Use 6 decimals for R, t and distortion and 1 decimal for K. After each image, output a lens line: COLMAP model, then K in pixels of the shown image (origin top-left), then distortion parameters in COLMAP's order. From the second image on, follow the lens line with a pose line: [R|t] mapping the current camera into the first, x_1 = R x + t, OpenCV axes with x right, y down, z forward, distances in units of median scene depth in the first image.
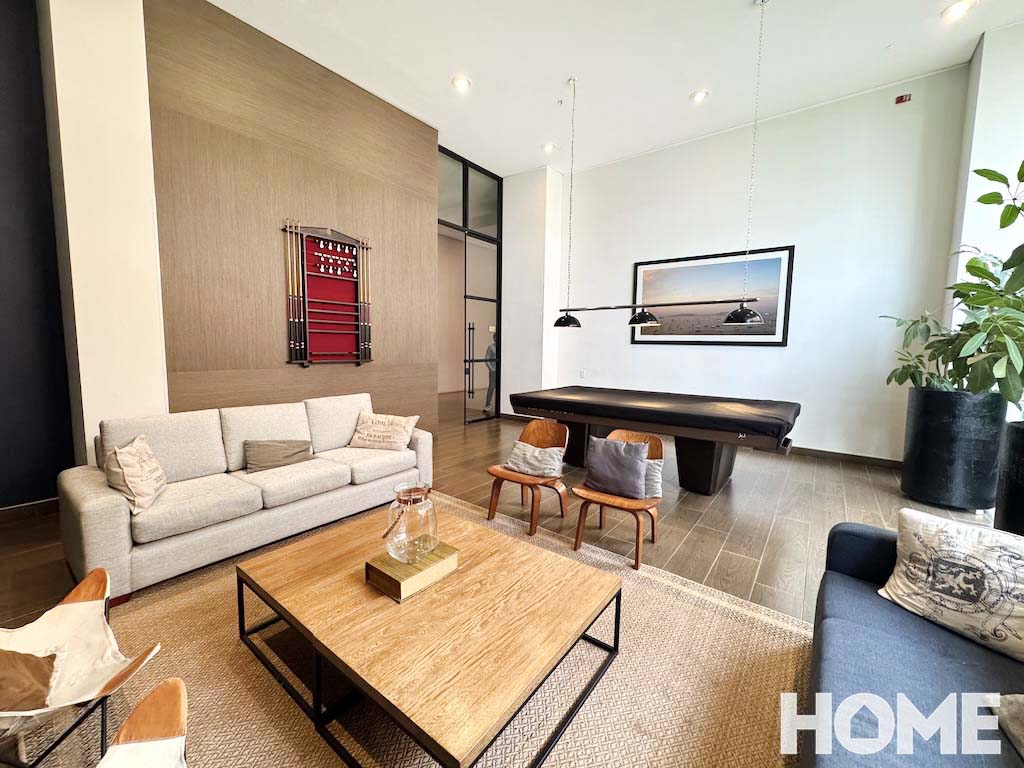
lens RADIAL K [[408.4, 0, 512.2], [0, 408.4, 382.4], [0, 0, 1]] dist [-0.002014, 0.001003]
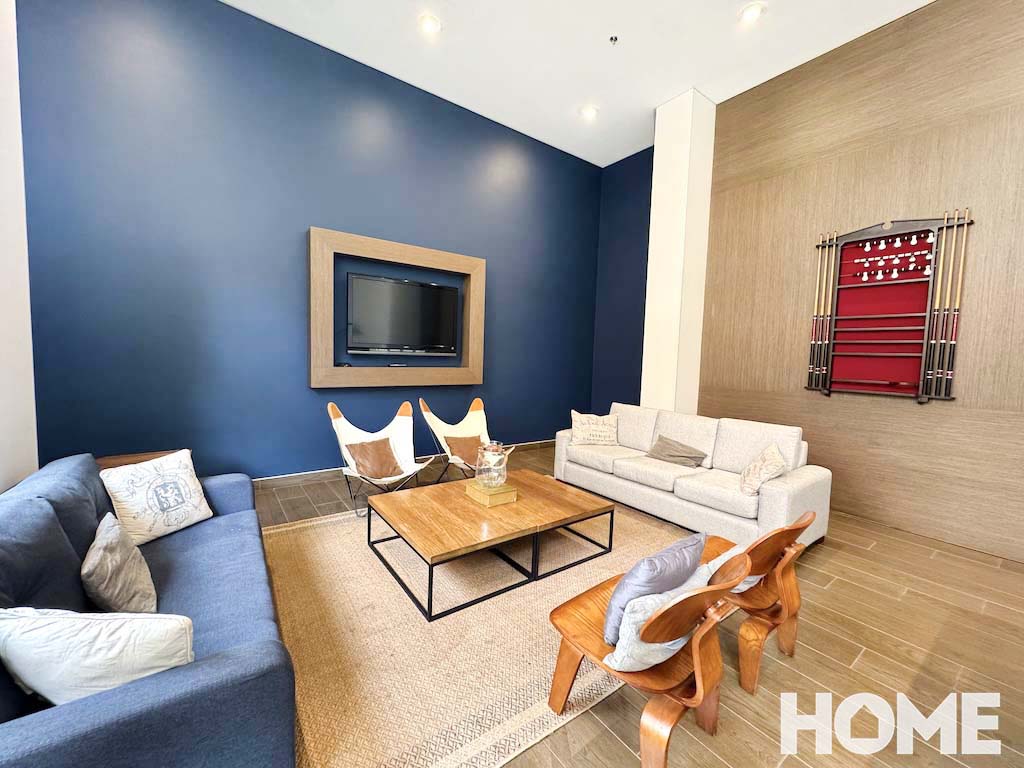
lens RADIAL K [[408.4, 0, 512.2], [0, 408.4, 383.1], [0, 0, 1]] dist [-0.002014, 0.001003]
pose [[-0.282351, 0.052071, -0.957897, 0.515433], [-0.118358, 0.989006, 0.088650, -0.059582], [0.951982, 0.138405, -0.273084, 0.584690]]
